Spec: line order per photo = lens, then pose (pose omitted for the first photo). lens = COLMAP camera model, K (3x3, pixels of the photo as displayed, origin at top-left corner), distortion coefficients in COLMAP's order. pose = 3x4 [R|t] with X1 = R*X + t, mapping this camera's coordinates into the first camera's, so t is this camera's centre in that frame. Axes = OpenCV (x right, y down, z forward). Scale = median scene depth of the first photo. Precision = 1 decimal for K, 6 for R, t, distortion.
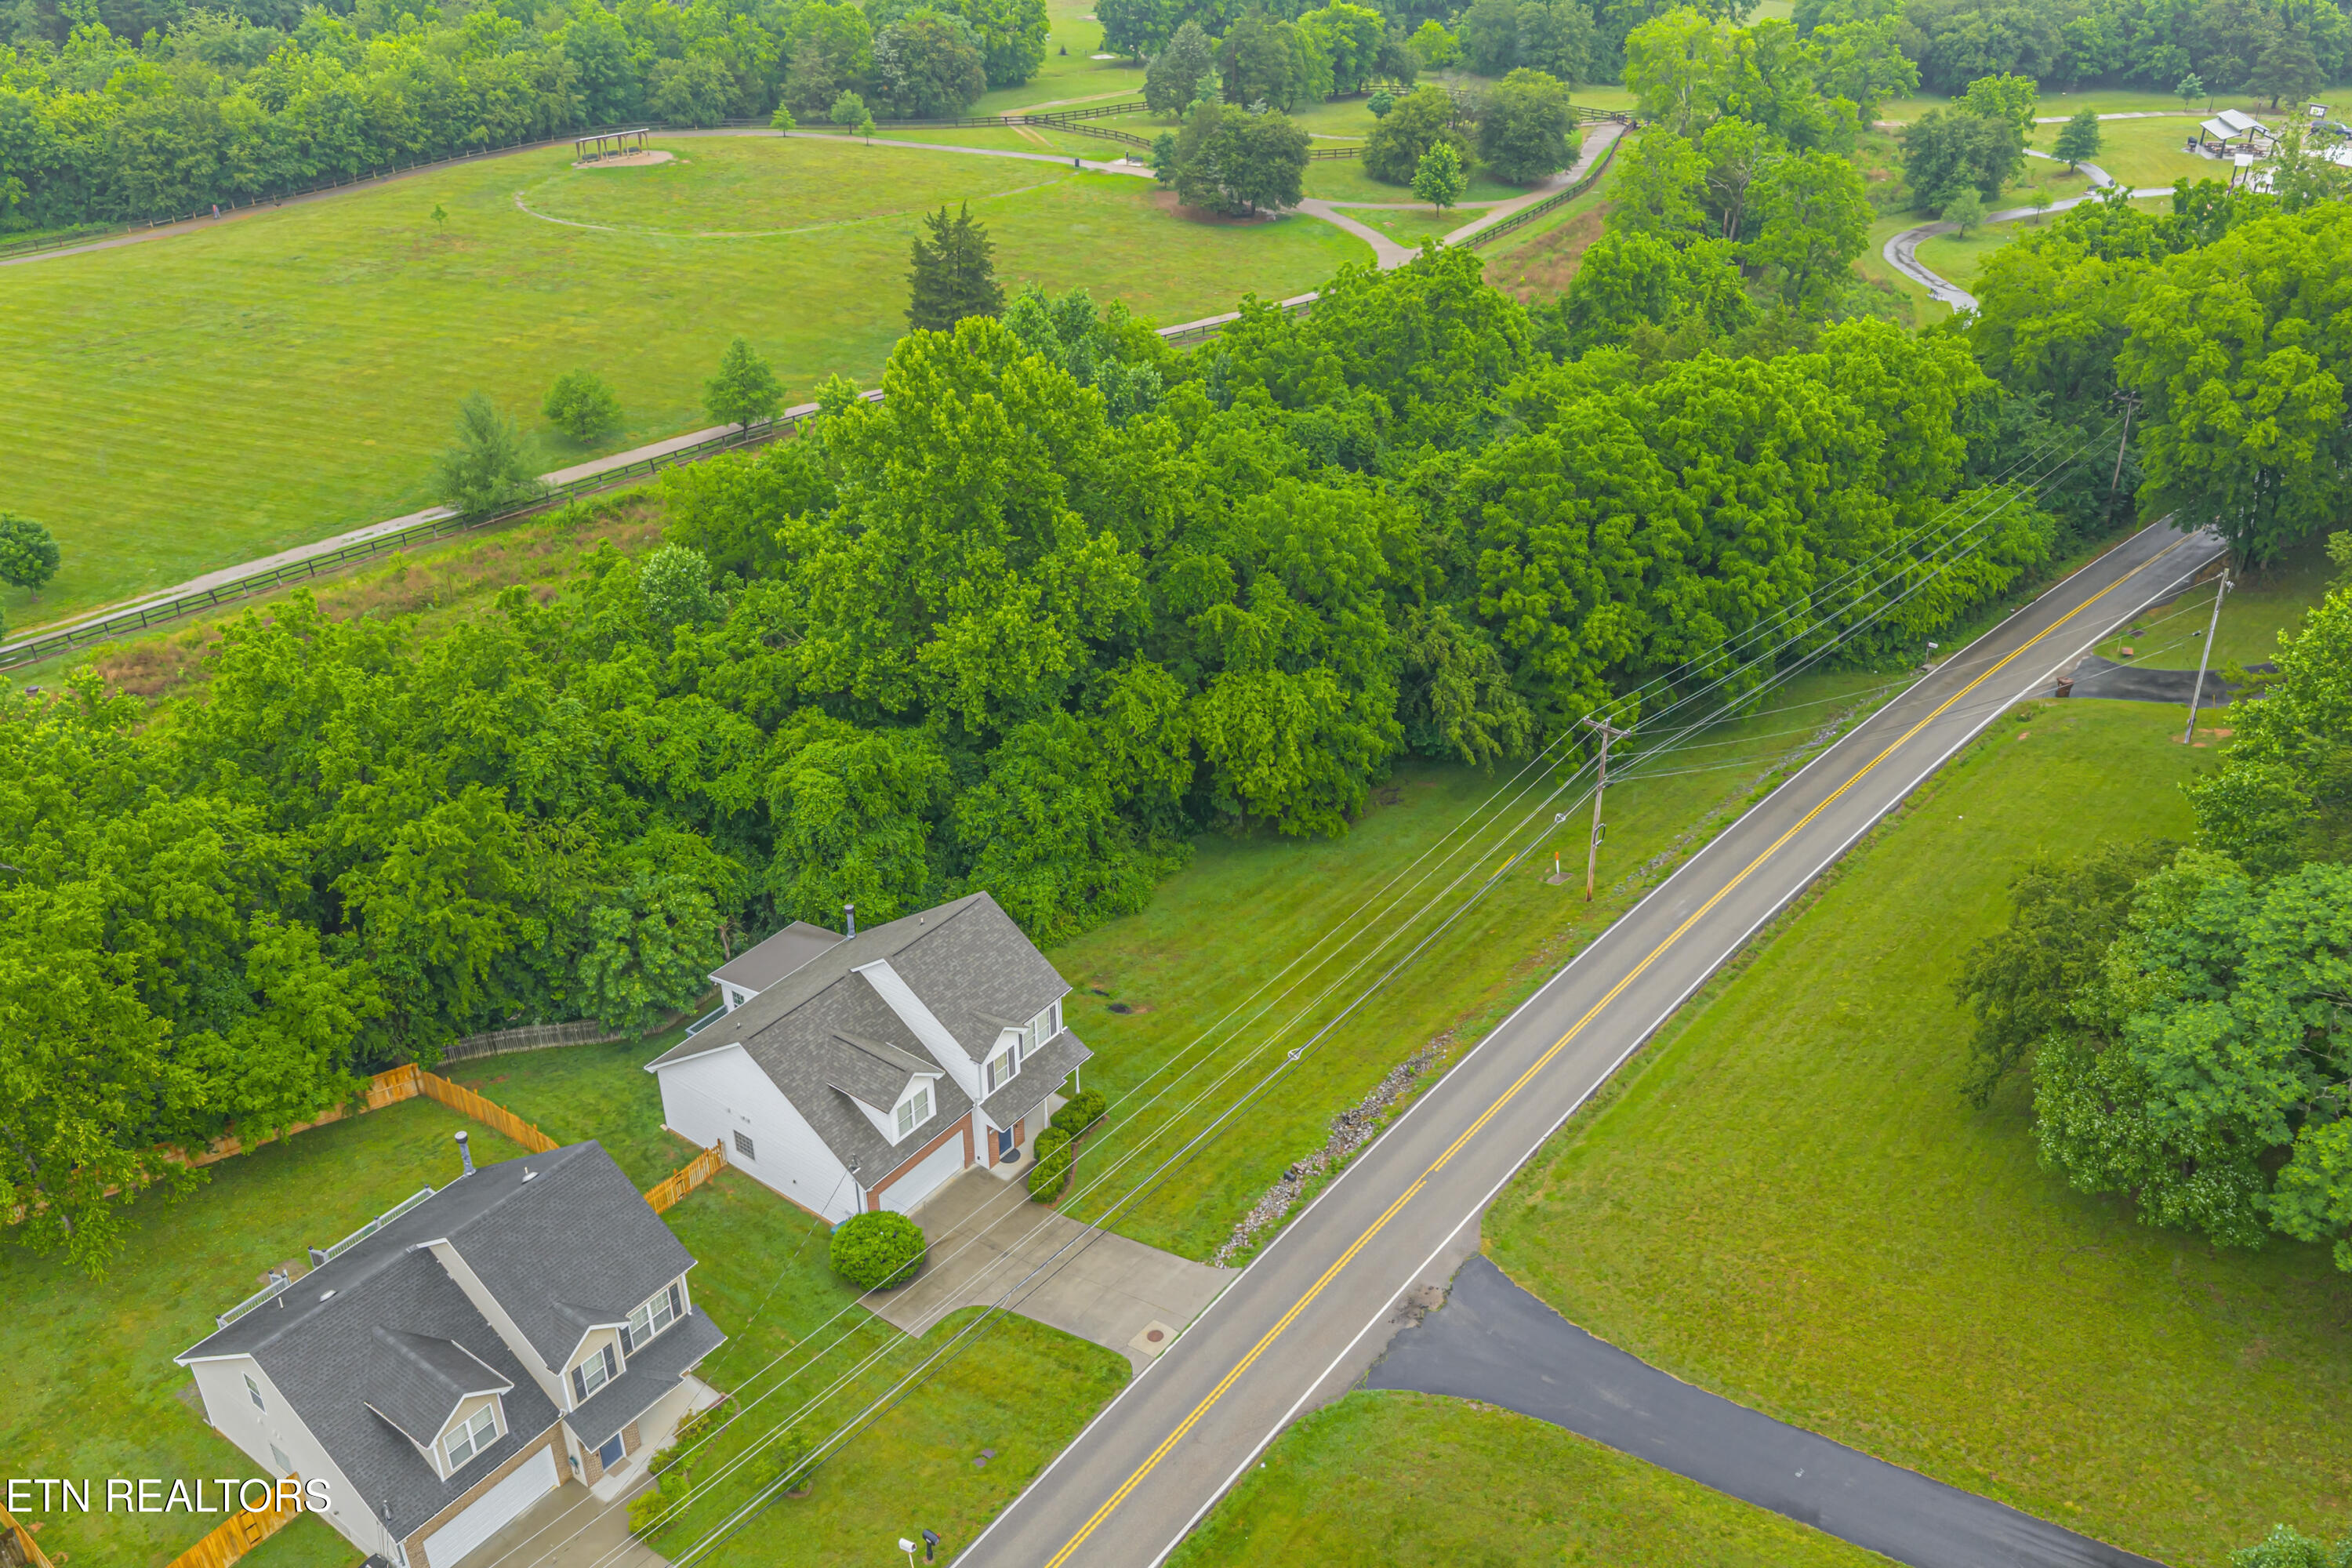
lens RADIAL K [[1941.6, 0, 1174.1], [0, 1941.6, 786.2], [0, 0, 1]] dist [0.000605, 0.014182]
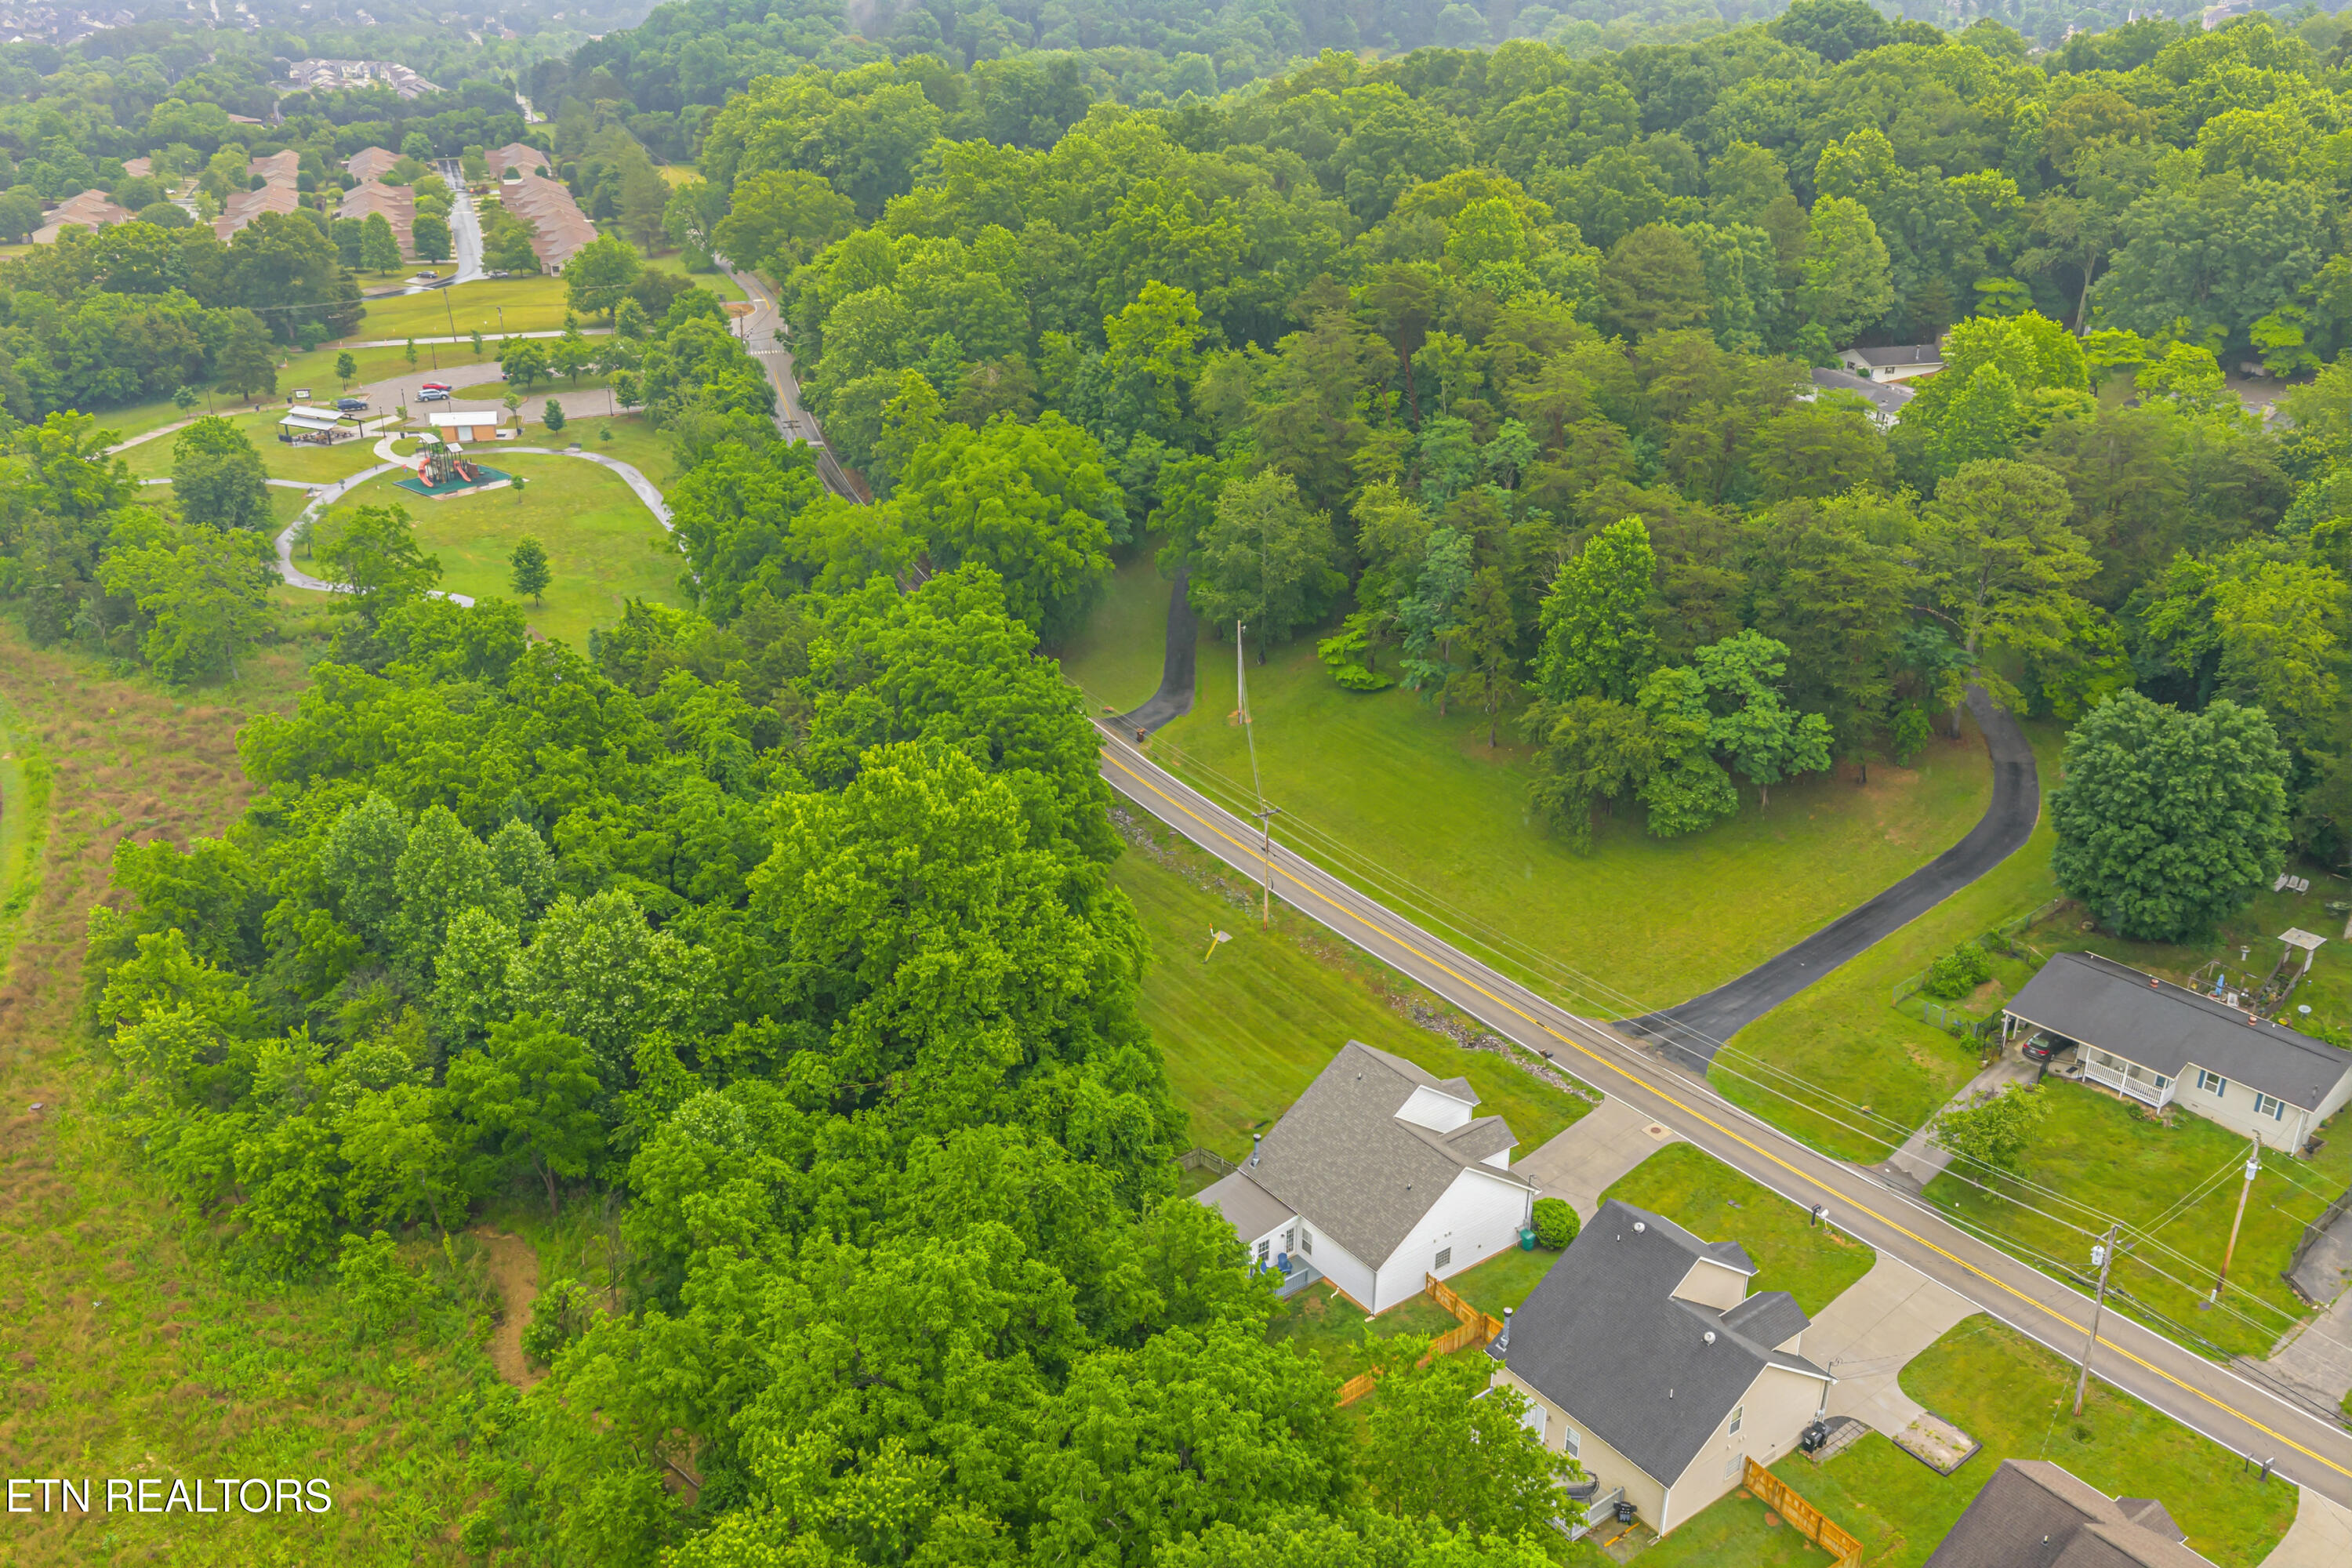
lens RADIAL K [[1941.6, 0, 1172.9], [0, 1941.6, 775.6], [0, 0, 1]] dist [0.000605, 0.014182]
pose [[0.285192, -0.373818, 0.882567, -1.184624], [0.470416, 0.856867, 0.210923, -0.426717], [-0.835089, 0.355020, 0.420222, 0.398495]]
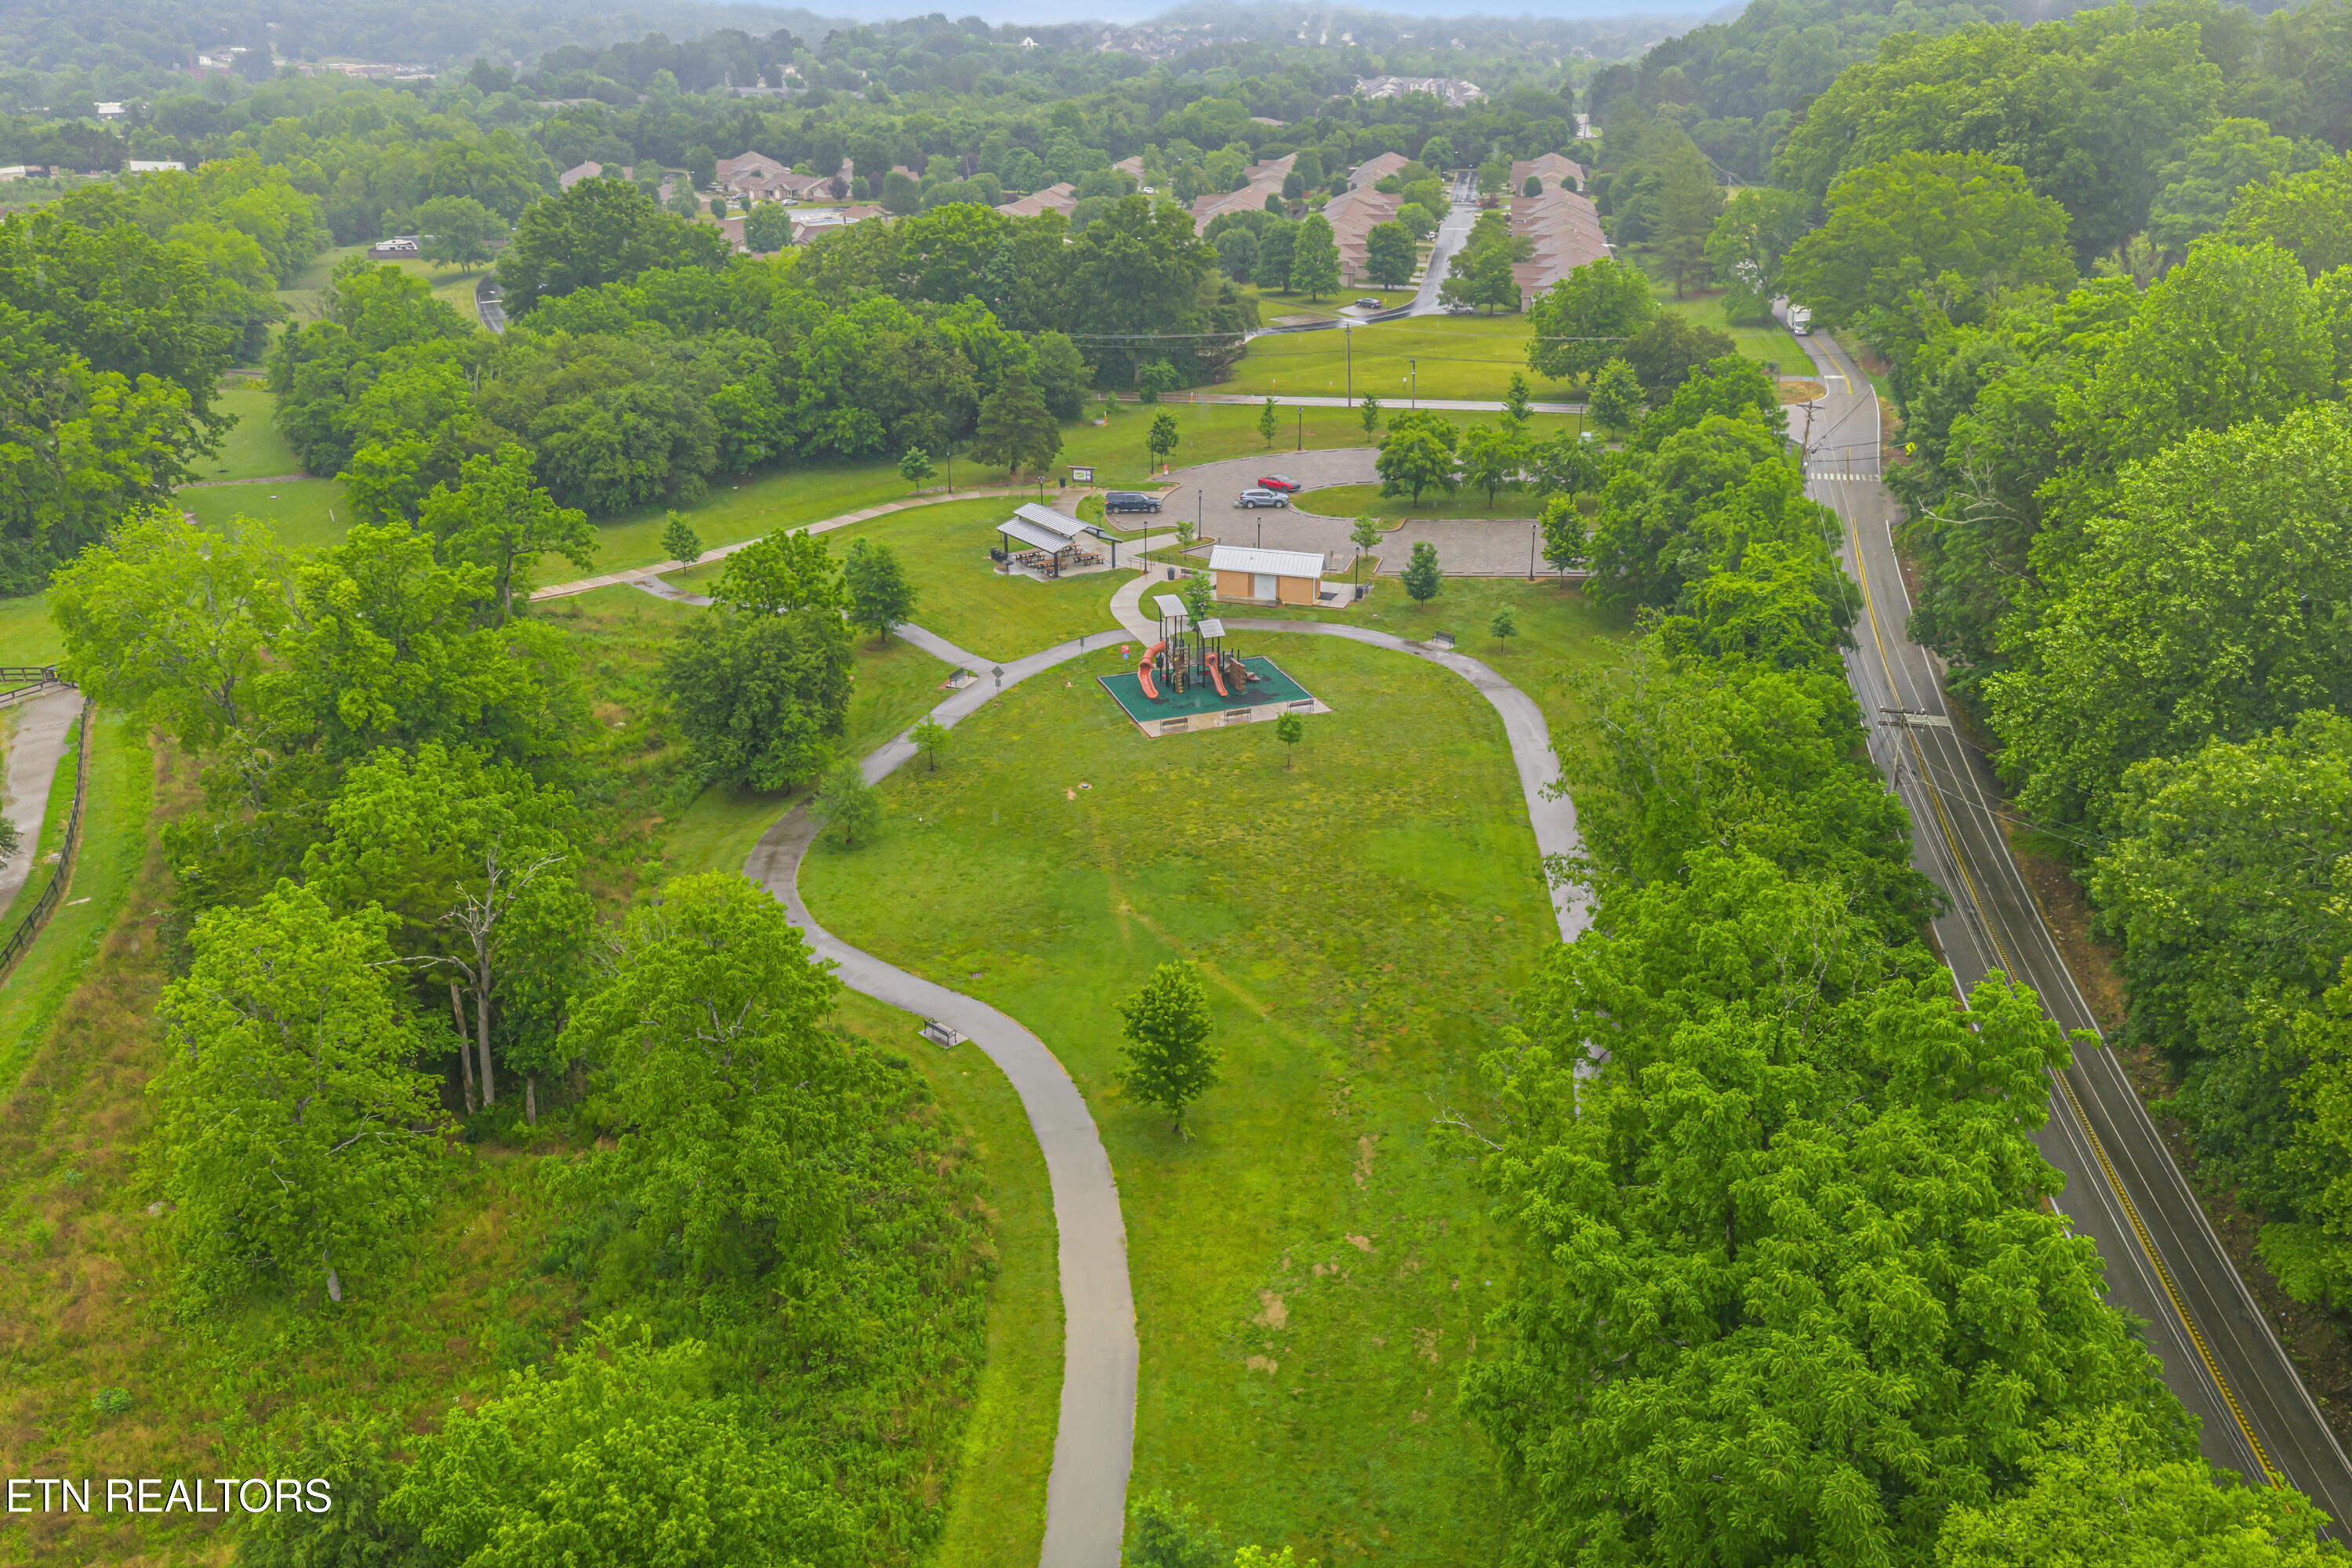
lens RADIAL K [[1941.6, 0, 1180.6], [0, 1941.6, 779.4], [0, 0, 1]] dist [0.000605, 0.014182]
pose [[0.718330, -0.261704, 0.644603, 0.298172], [0.347514, 0.937652, -0.006581, -0.637054], [-0.602691, 0.228735, 0.764489, 1.262813]]
